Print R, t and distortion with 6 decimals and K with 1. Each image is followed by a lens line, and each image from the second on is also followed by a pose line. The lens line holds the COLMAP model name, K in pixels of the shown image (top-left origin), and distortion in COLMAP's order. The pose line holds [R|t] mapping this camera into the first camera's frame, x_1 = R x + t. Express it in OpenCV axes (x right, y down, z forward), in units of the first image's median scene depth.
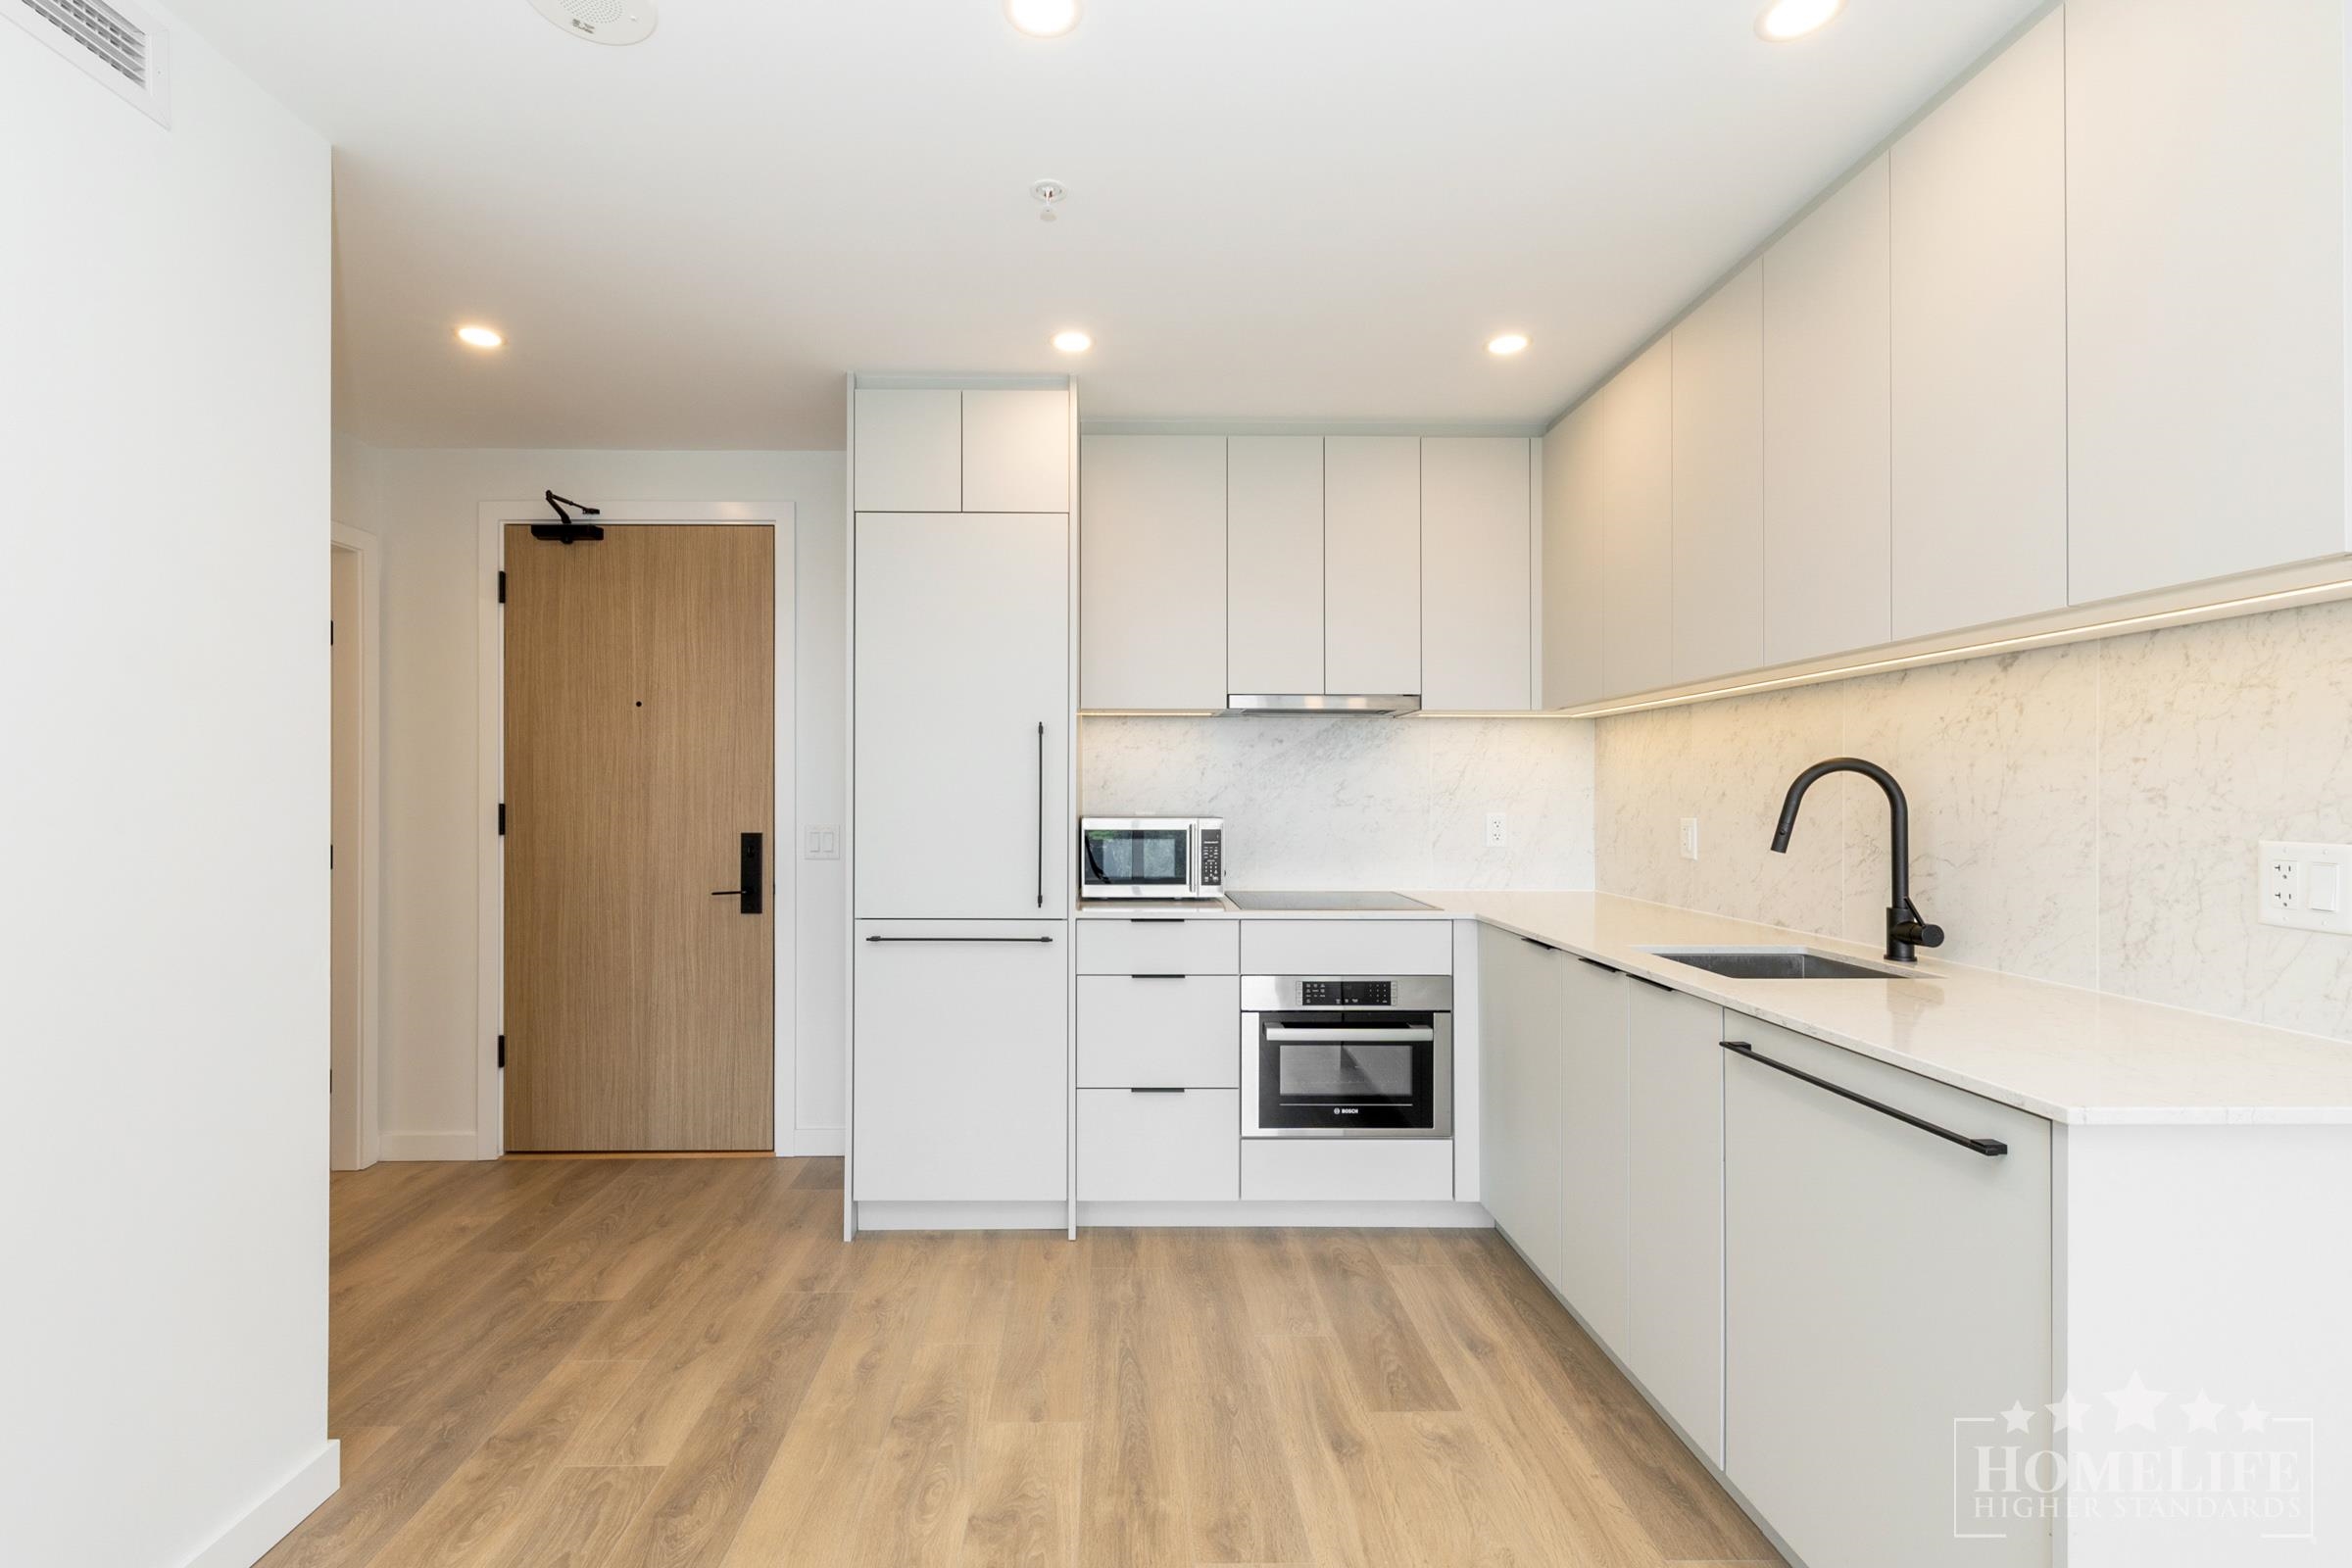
lens RADIAL K [[1020.3, 0, 1118.3], [0, 1020.3, 794.3], [0, 0, 1]] dist [0.002953, 0.000711]
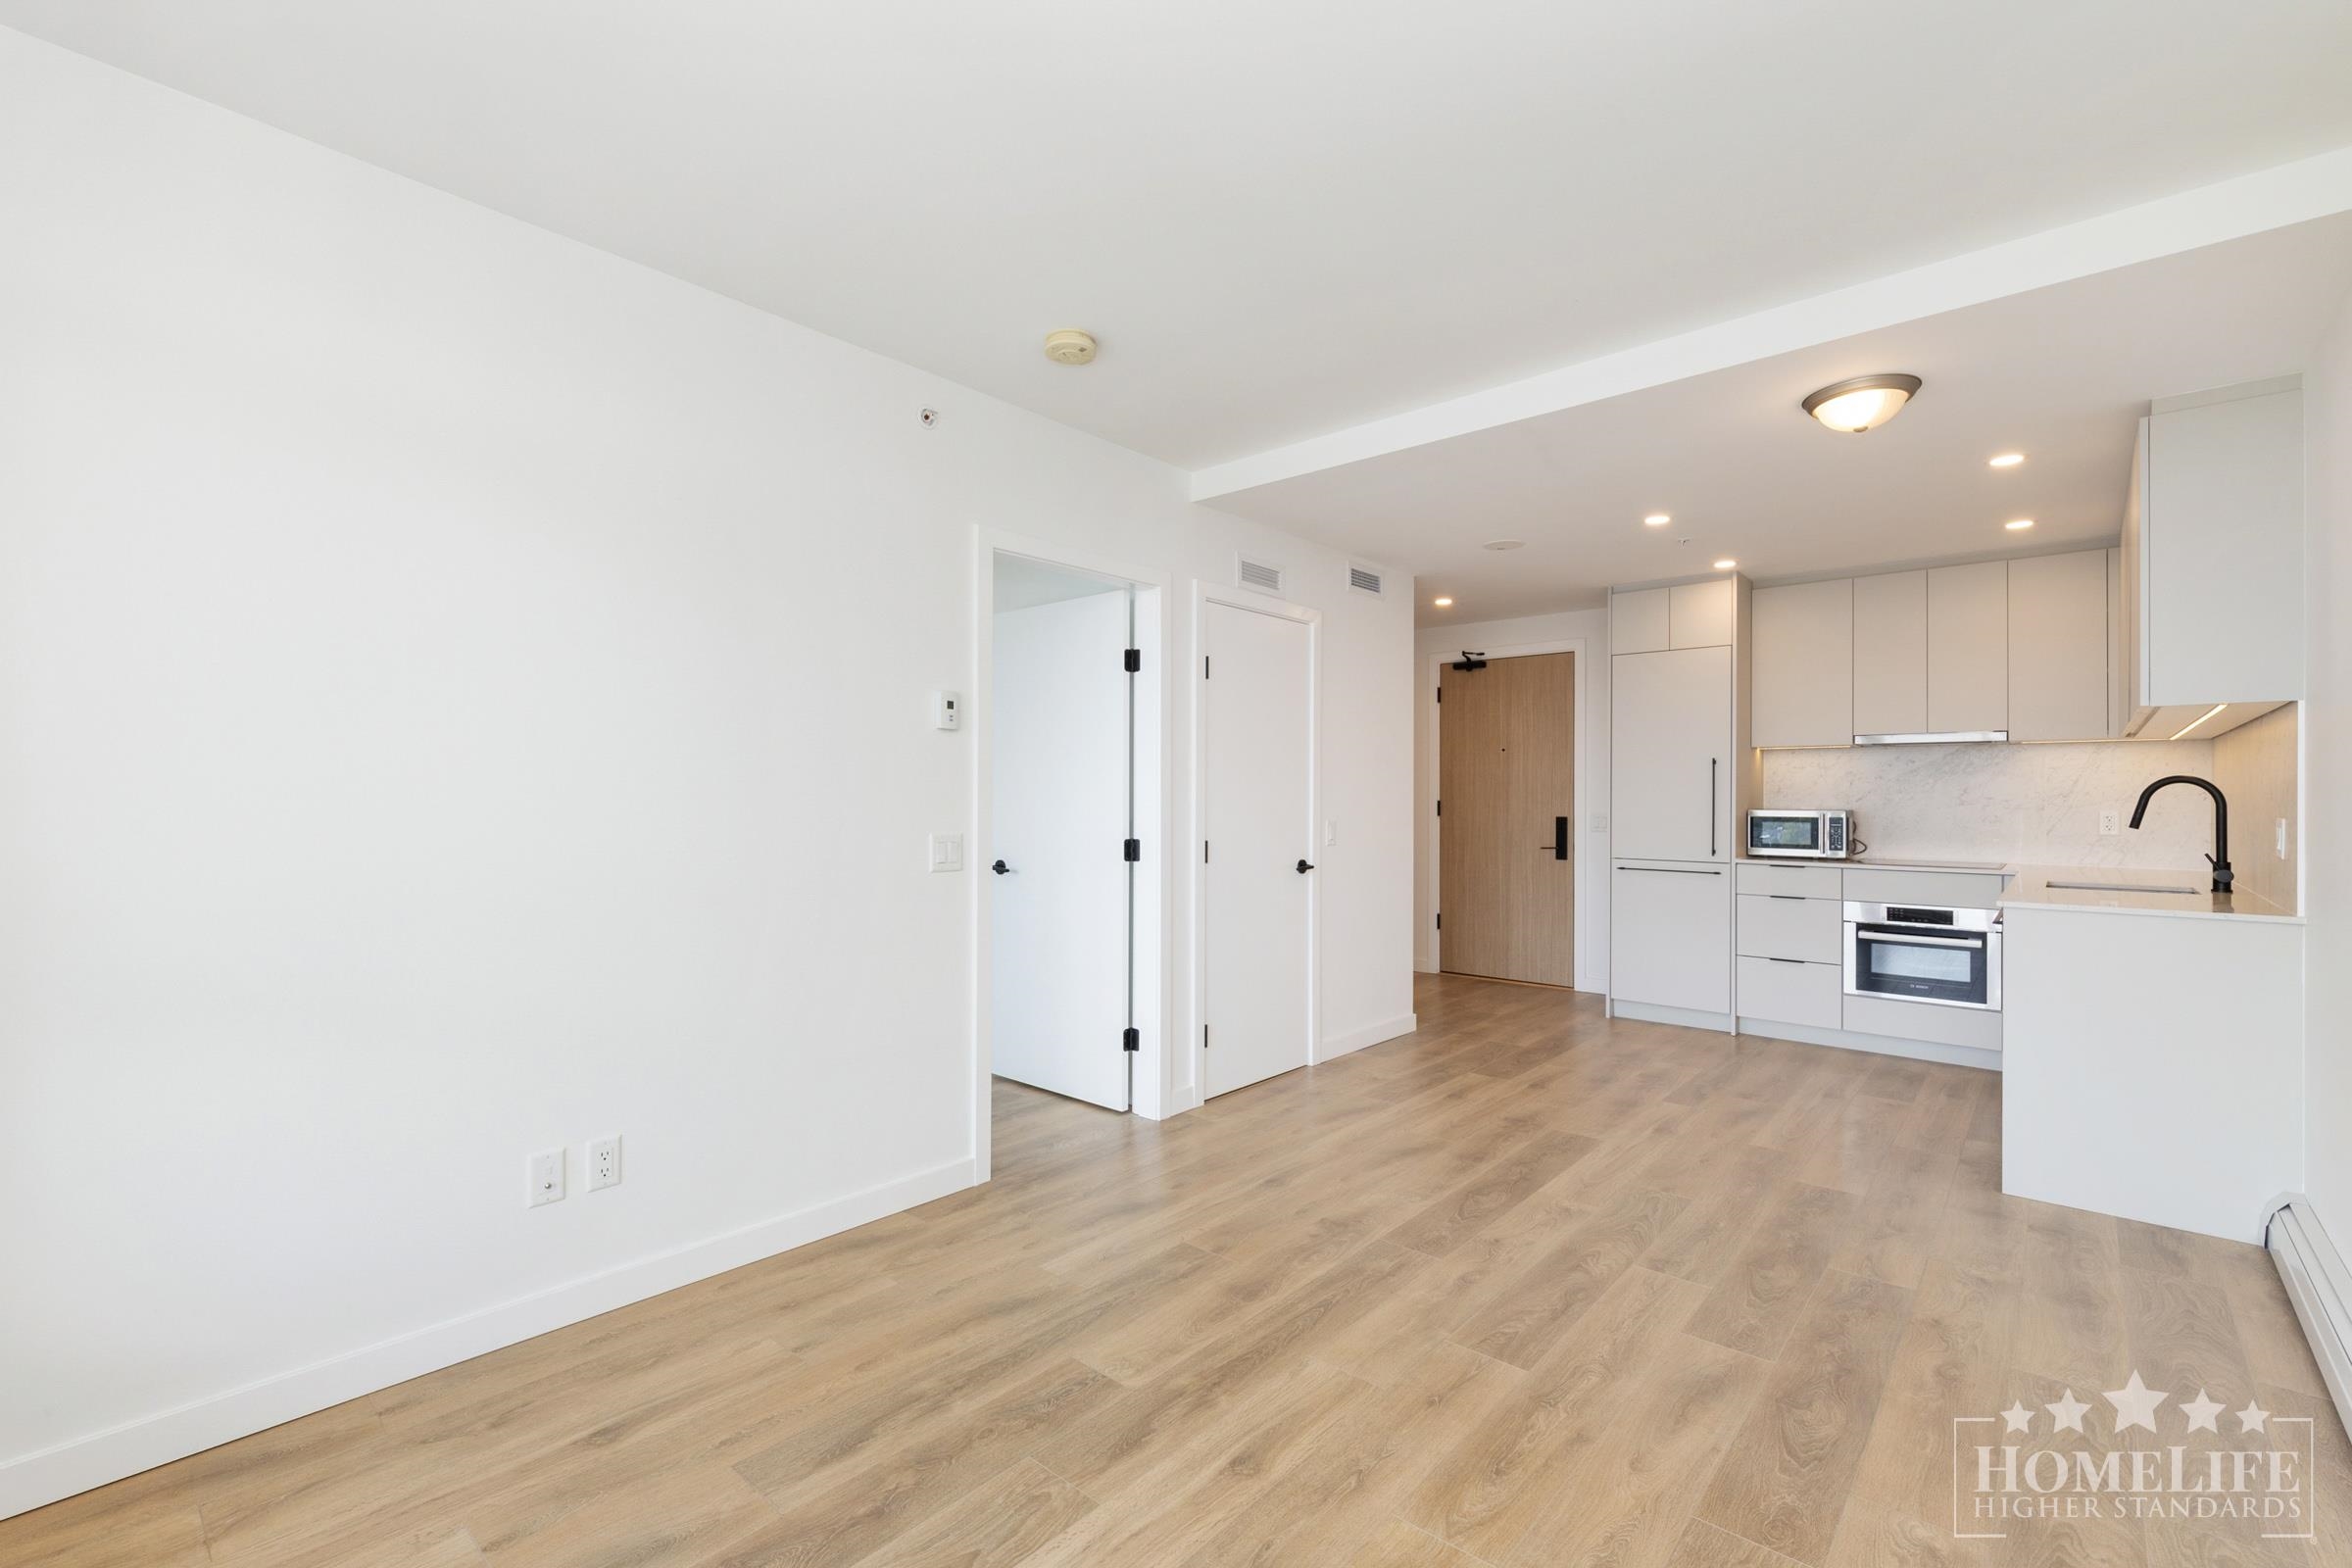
lens RADIAL K [[1020.3, 0, 1154.2], [0, 1020.3, 789.1], [0, 0, 1]] dist [0.002953, 0.000711]
pose [[0.738089, -0.002594, -0.674699, 0.413790], [-0.003014, 0.999970, -0.007141, 0.003387], [0.674697, 0.007304, 0.738059, -1.041158]]
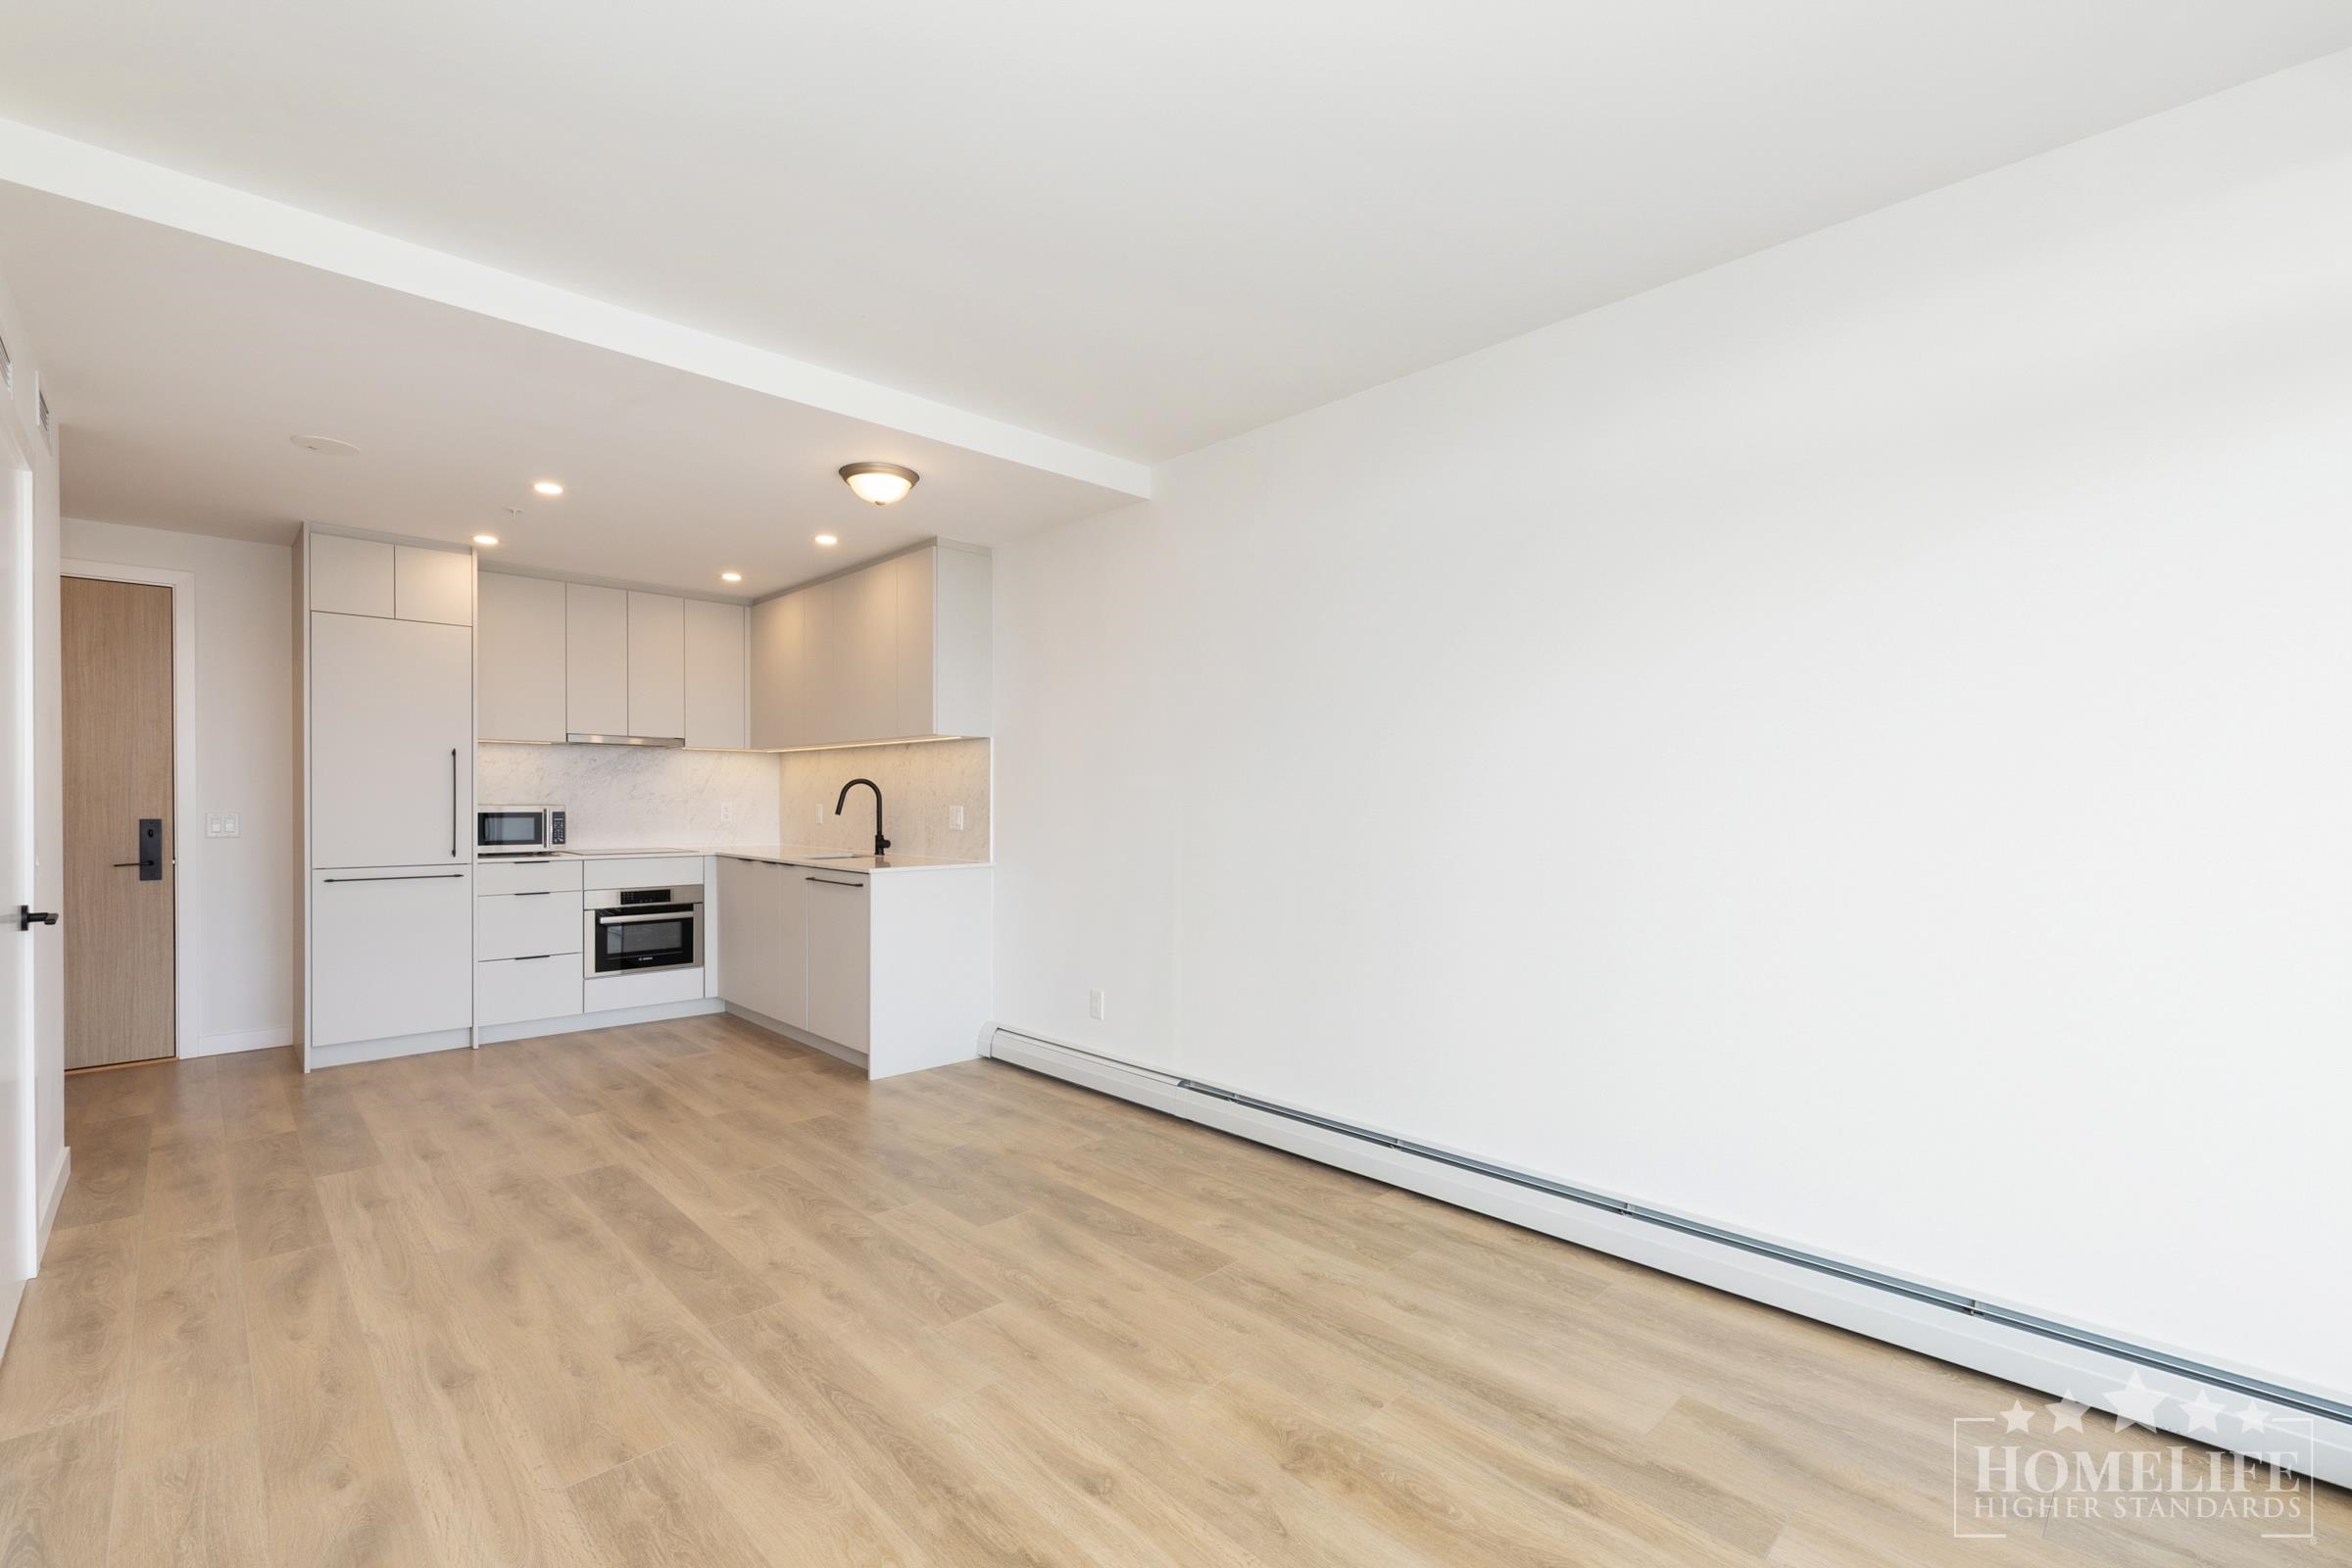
lens RADIAL K [[1020.3, 0, 1157.7], [0, 1020.3, 798.1], [0, 0, 1]] dist [0.002953, 0.000711]
pose [[0.726994, 0.001210, 0.686643, -0.375835], [-0.002968, 0.999995, 0.001380, 0.006003], [-0.686638, -0.003041, 0.726993, -1.000375]]
